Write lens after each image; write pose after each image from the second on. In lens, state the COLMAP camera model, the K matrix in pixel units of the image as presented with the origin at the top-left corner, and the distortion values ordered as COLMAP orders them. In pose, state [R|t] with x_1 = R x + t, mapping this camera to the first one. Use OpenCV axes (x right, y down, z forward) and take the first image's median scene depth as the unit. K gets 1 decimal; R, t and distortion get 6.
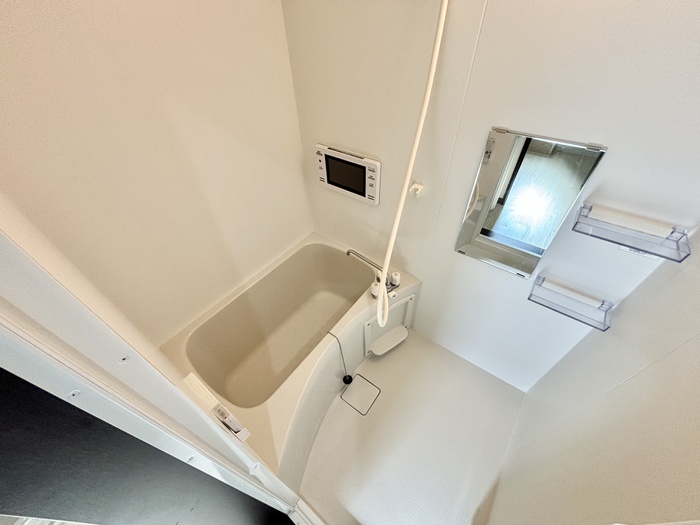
lens RADIAL K [[284.2, 0, 350.0], [0, 284.2, 262.5], [0, 0, 1]] dist [-0.000492, 0.000032]
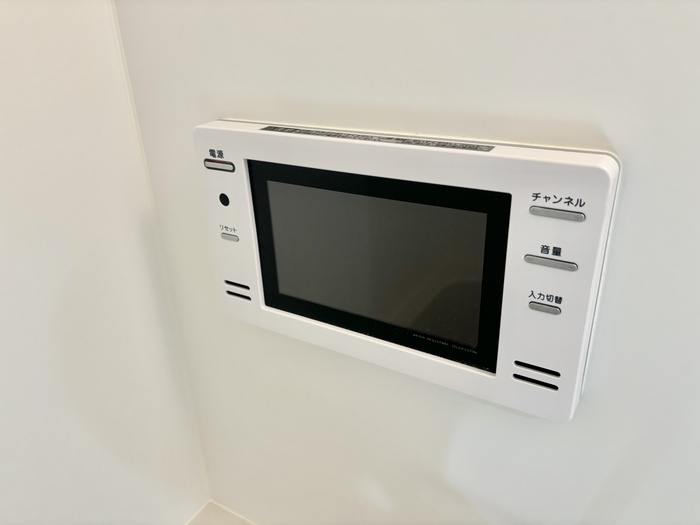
lens RADIAL K [[547.1, 0, 350.0], [0, 547.1, 262.5], [0, 0, 1]] dist [-0.001781, -0.000261]
pose [[0.993931, -0.059884, 0.092278, -0.058980], [0.086392, 0.944220, -0.317782, -0.197118], [-0.068101, 0.323826, 0.943663, 0.680482]]
